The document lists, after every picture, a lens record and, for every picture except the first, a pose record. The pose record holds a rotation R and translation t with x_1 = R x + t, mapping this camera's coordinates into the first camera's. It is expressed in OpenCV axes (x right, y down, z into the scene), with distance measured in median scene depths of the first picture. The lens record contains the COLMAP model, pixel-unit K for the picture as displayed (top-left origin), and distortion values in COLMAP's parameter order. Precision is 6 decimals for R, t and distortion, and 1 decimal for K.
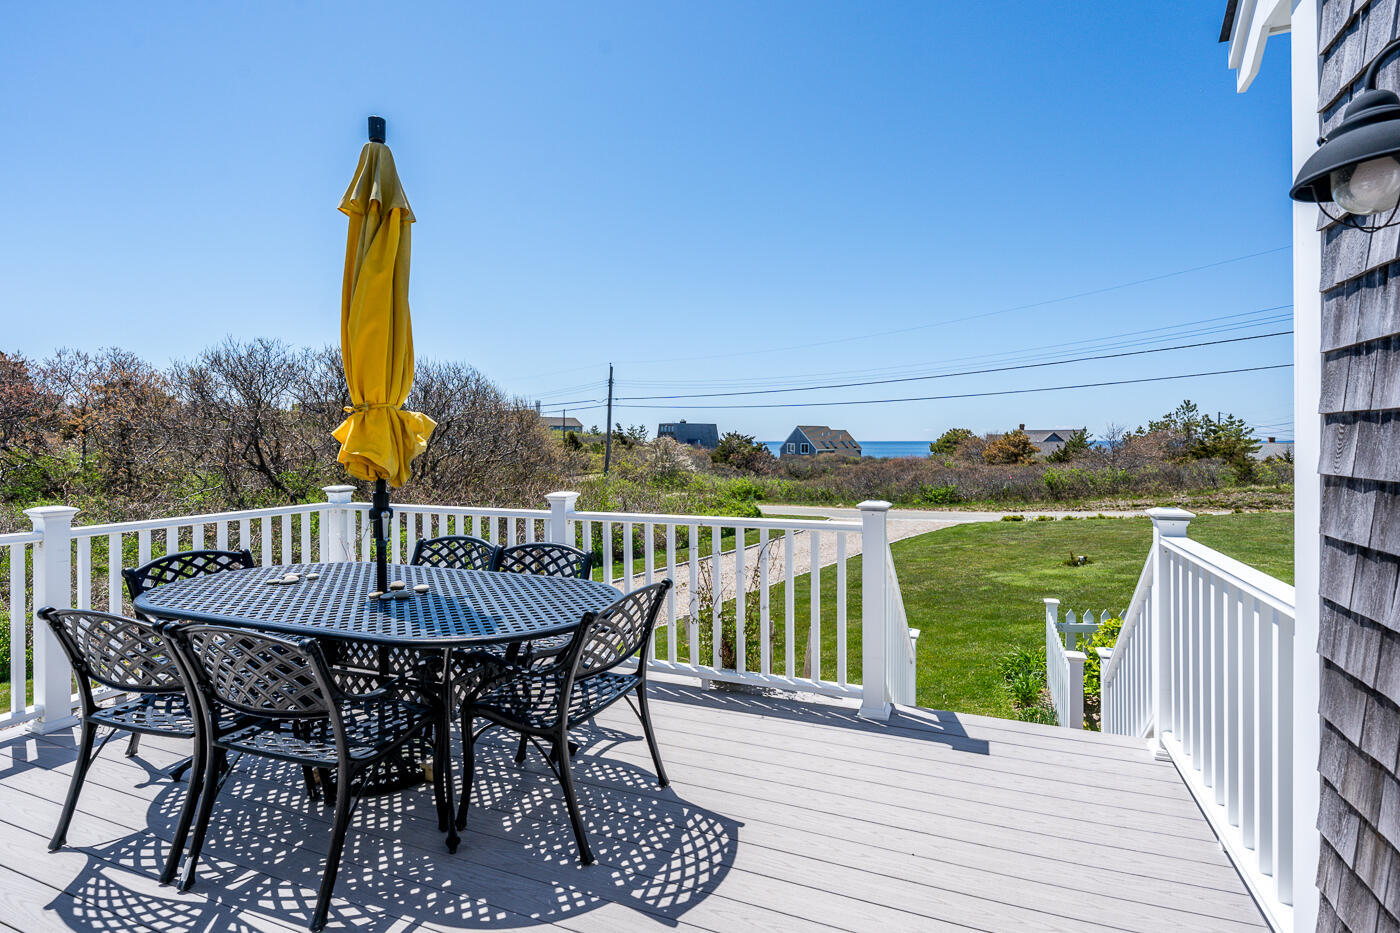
lens RADIAL K [[701.3, 0, 697.0], [0, 701.3, 454.2], [0, 0, 1]] dist [0.005799, -0.000936]
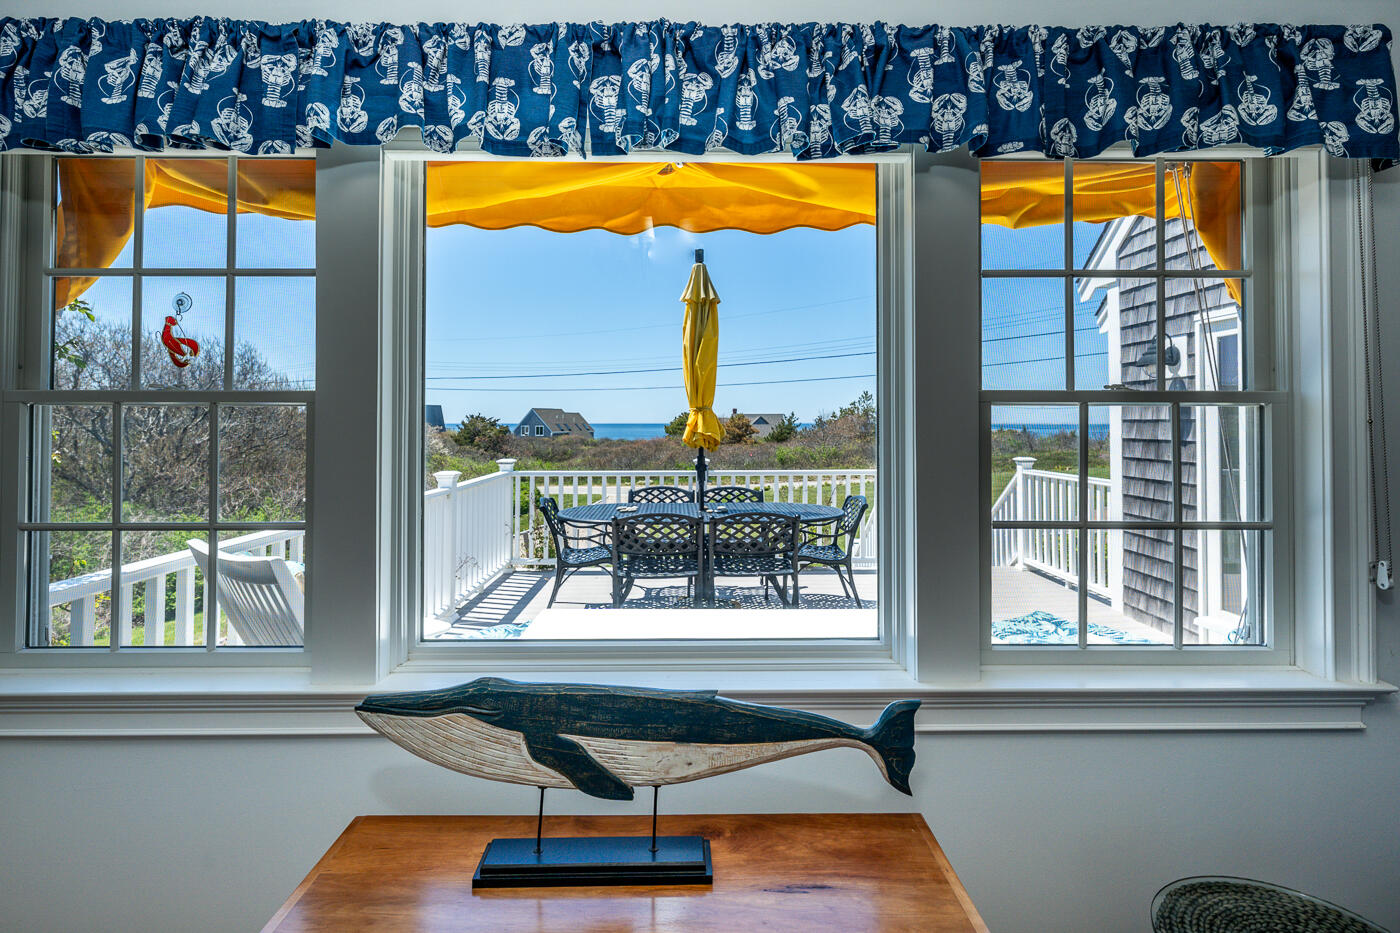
lens RADIAL K [[701.3, 0, 689.4], [0, 701.3, 411.0], [0, 0, 1]] dist [0.005799, -0.000936]
pose [[0.927691, 0.006374, 0.373295, -0.093383], [0.007279, 0.999355, -0.035151, 0.000117], [-0.373279, 0.035327, 0.927046, -0.054506]]
